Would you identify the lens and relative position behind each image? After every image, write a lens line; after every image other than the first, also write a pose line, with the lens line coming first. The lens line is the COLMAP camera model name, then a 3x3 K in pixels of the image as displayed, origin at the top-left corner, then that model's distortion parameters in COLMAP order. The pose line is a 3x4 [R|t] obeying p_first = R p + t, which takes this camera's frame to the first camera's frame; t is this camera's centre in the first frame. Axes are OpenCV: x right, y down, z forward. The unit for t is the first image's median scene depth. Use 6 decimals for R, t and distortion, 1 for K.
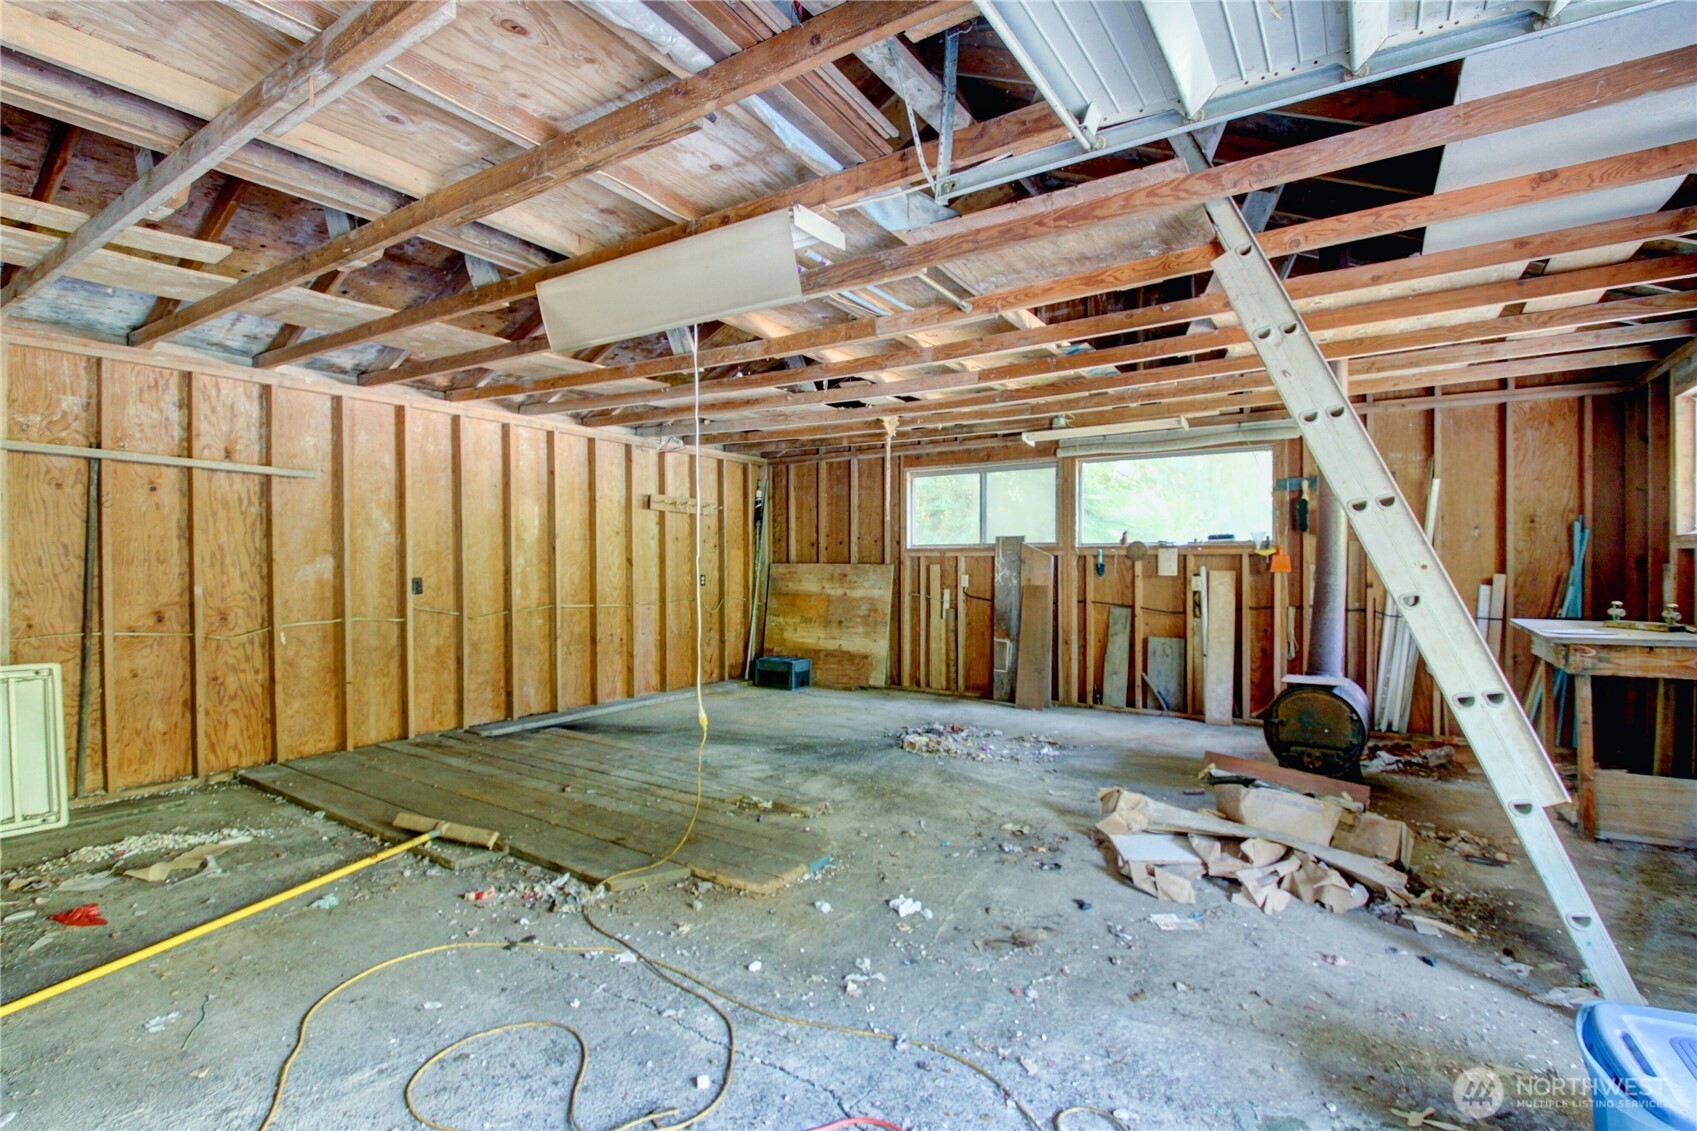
lens RADIAL K [[789.9, 0, 848.2], [0, 789.9, 569.0], [0, 0, 1]] dist [-0.008076, -0.000192]
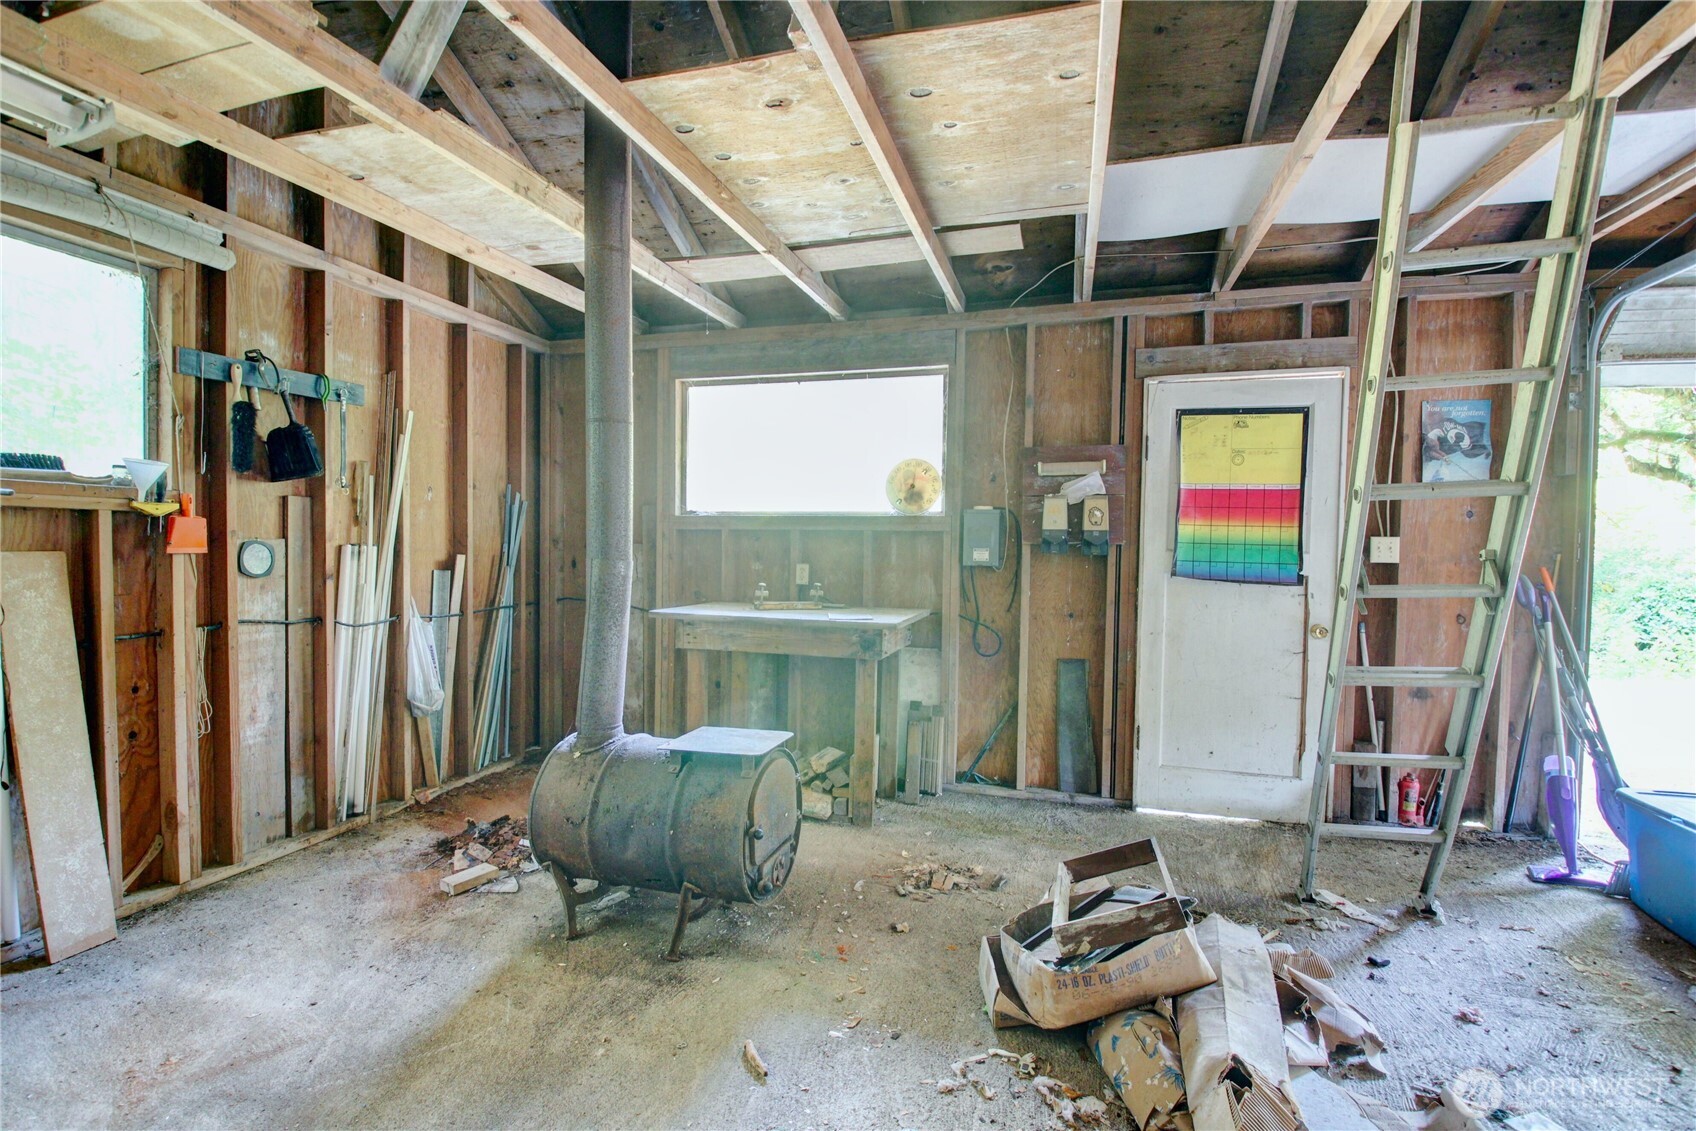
lens RADIAL K [[789.5, 0, 847.3], [0, 789.5, 562.2], [0, 0, 1]] dist [-0.008076, -0.000192]
pose [[-0.261639, -0.015609, 0.965040, 0.009968], [-0.002521, 0.999877, 0.015489, 0.001152], [-0.965162, 0.001619, -0.261646, 0.741937]]
